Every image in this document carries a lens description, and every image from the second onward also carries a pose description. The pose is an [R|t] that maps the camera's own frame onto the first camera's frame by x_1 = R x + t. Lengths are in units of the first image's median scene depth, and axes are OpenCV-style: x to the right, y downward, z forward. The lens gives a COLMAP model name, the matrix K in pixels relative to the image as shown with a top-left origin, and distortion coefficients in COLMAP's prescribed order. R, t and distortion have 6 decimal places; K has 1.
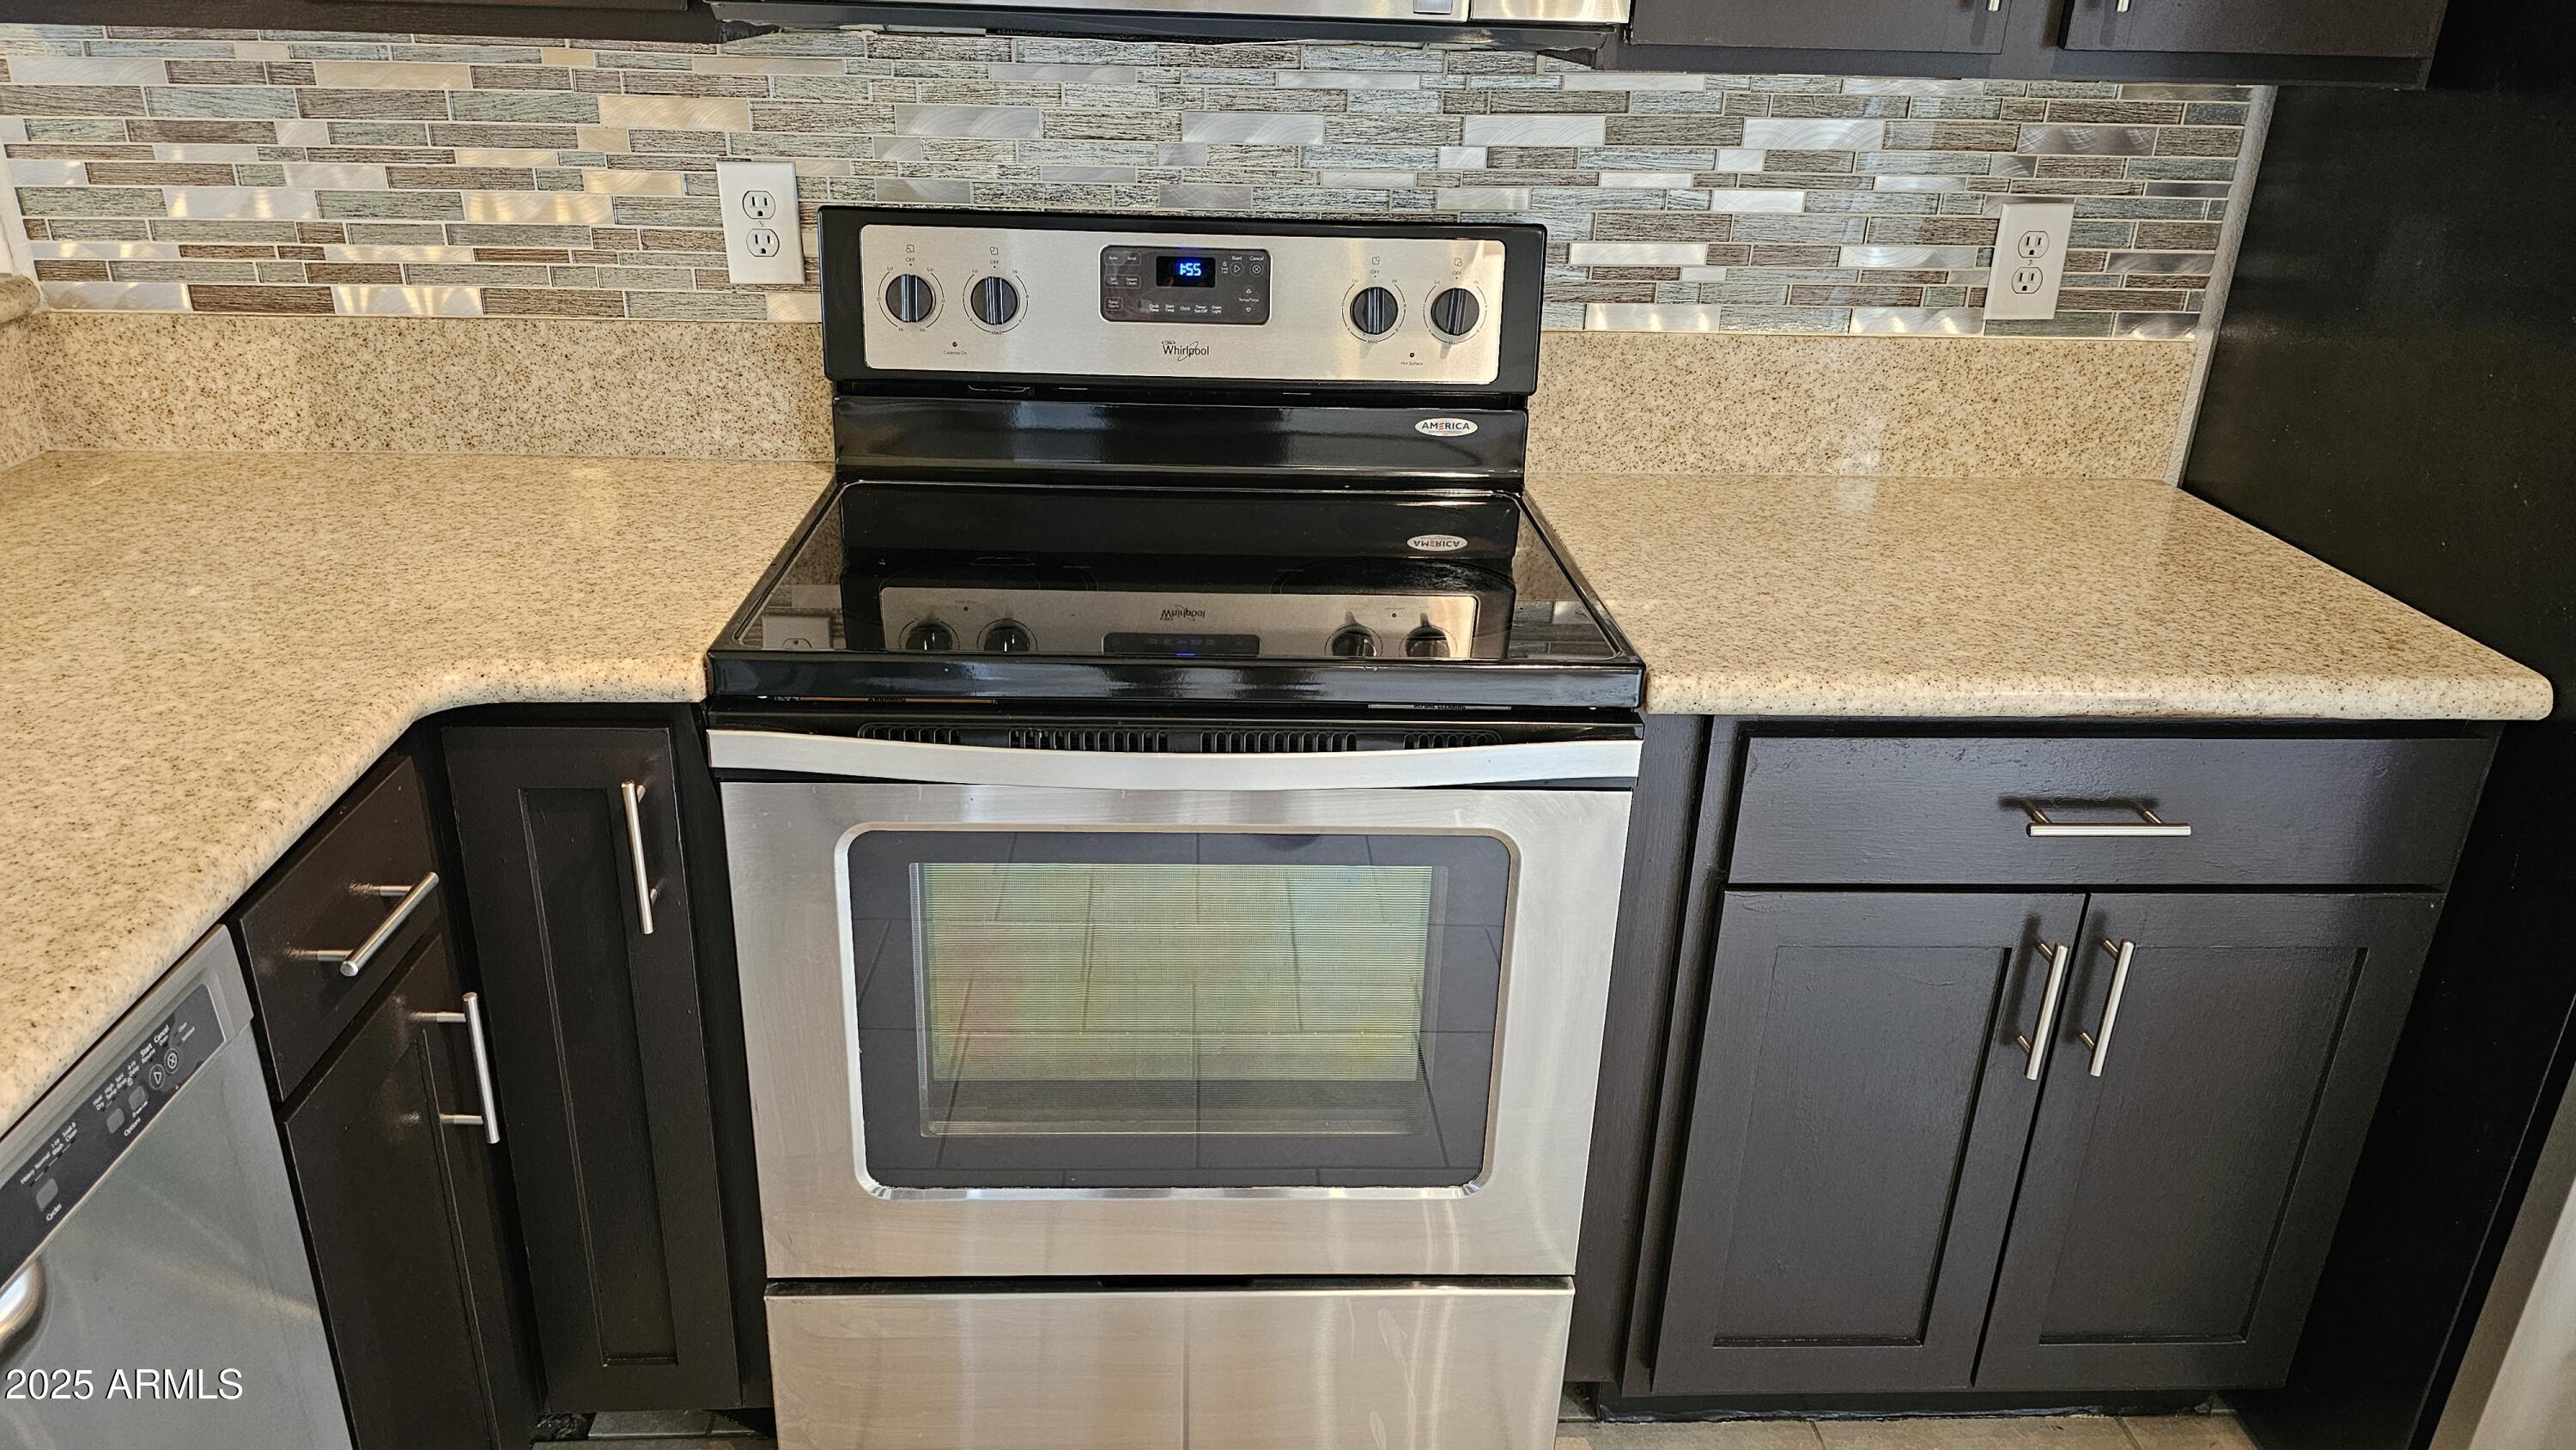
lens RADIAL K [[1722.5, 0, 1245.6], [0, 1722.5, 724.0], [0, 0, 1]] dist [0.073272, -0.083512]
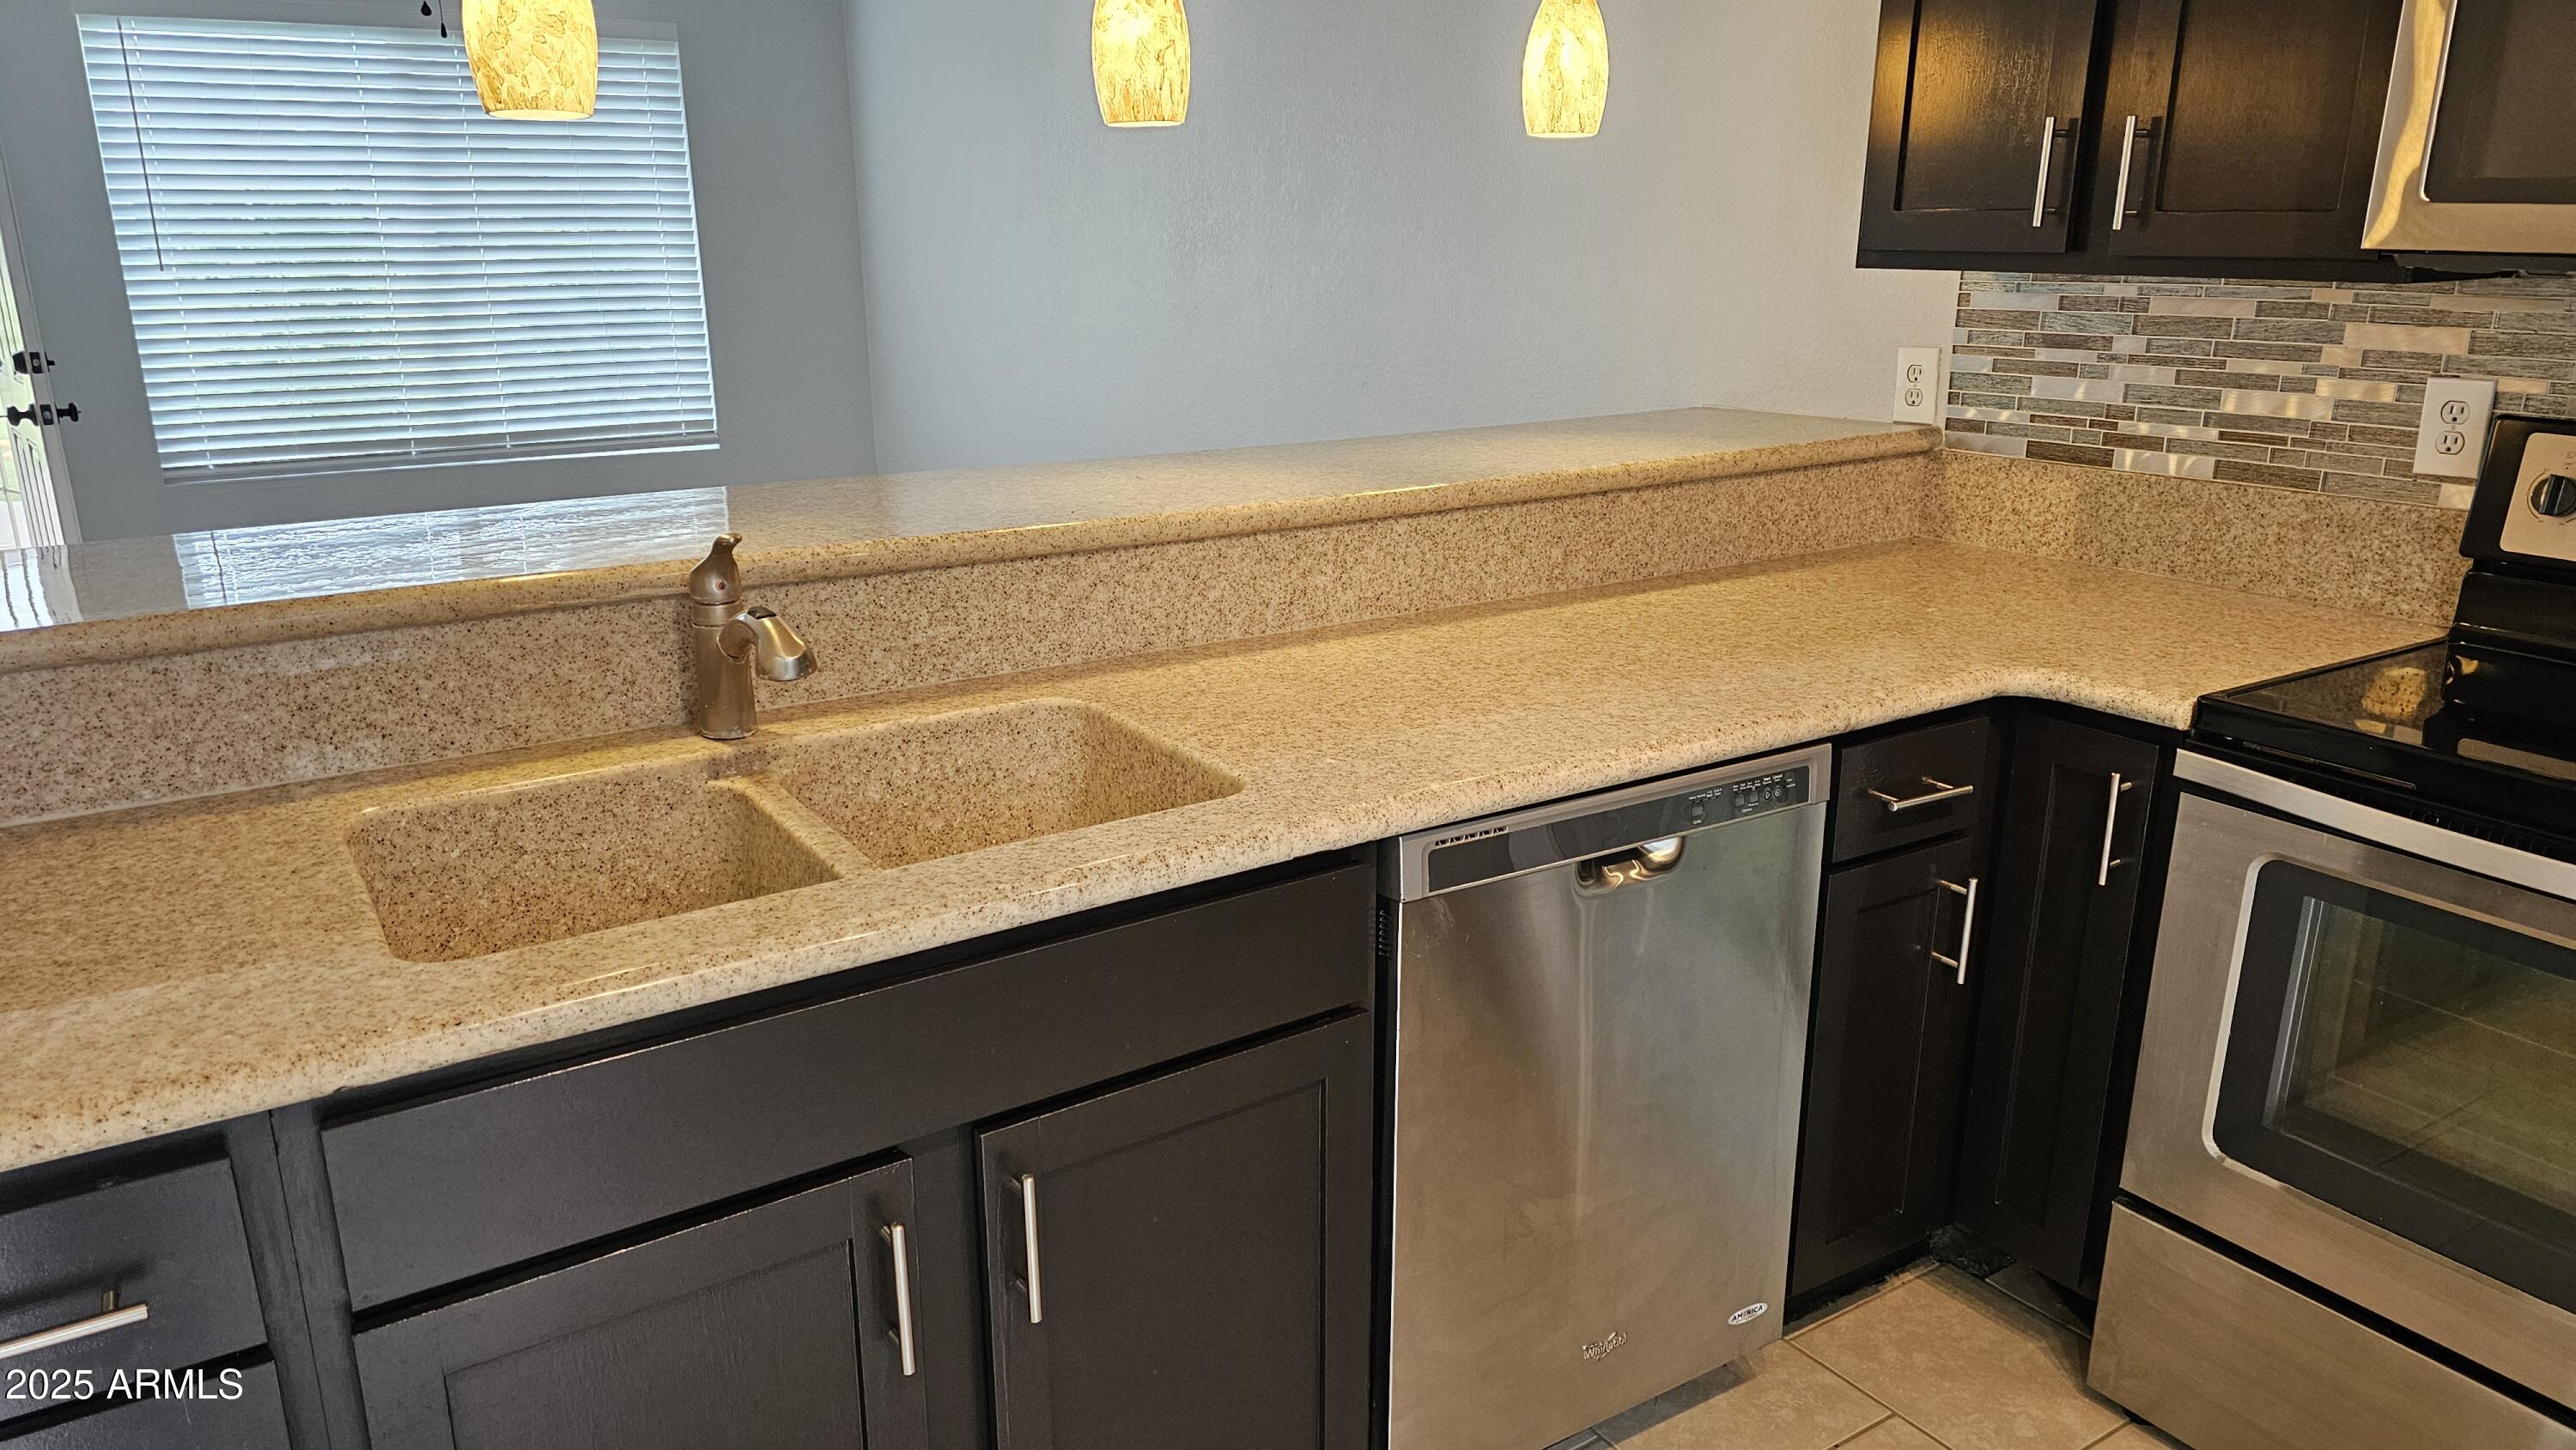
lens RADIAL K [[1722.5, 0, 1282.0], [0, 1722.5, 733.5], [0, 0, 1]] dist [0.073272, -0.083512]
pose [[0.506607, 0.221959, -0.833117, 0.376632], [-0.324758, 0.944249, 0.054085, 0.114156], [0.798675, 0.243162, 0.550446, -0.273839]]
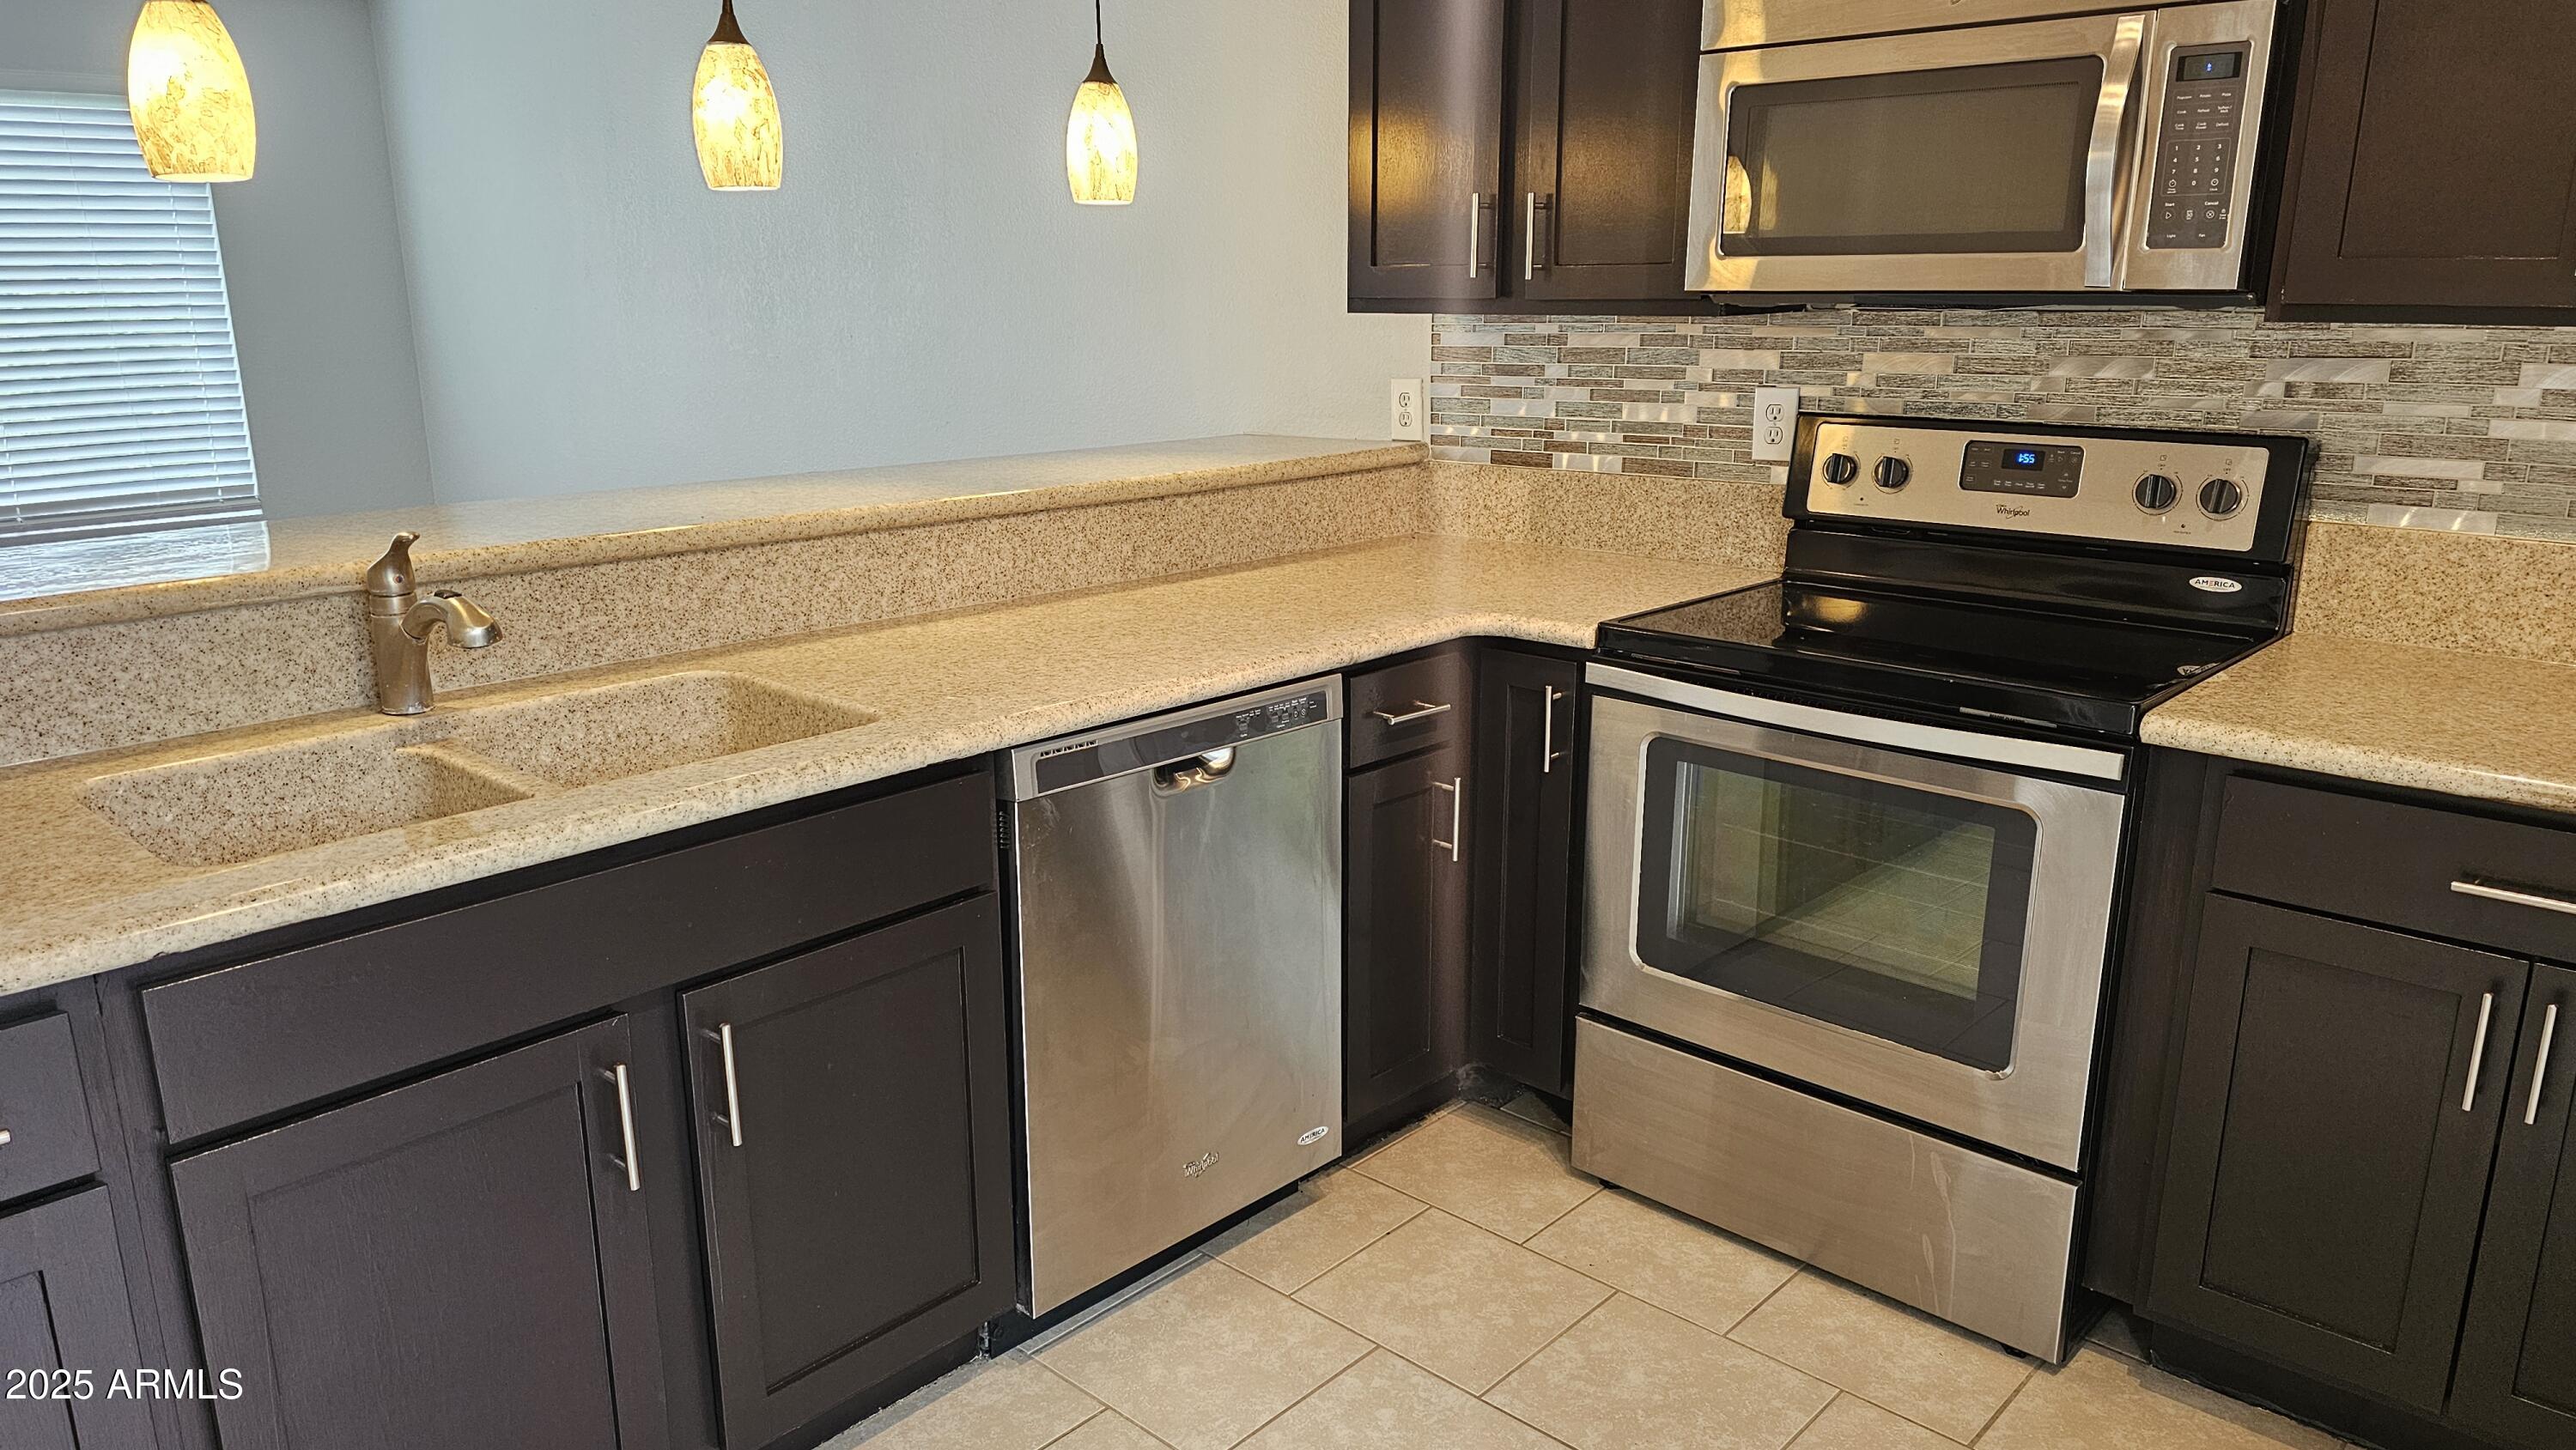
lens RADIAL K [[1722.5, 0, 1278.0], [0, 1722.5, 739.7], [0, 0, 1]] dist [0.073272, -0.083512]
pose [[0.696221, 0.156683, -0.700519, 0.590806], [-0.260404, 0.964538, -0.043072, 0.190891], [0.668929, 0.212406, 0.712333, -0.410629]]
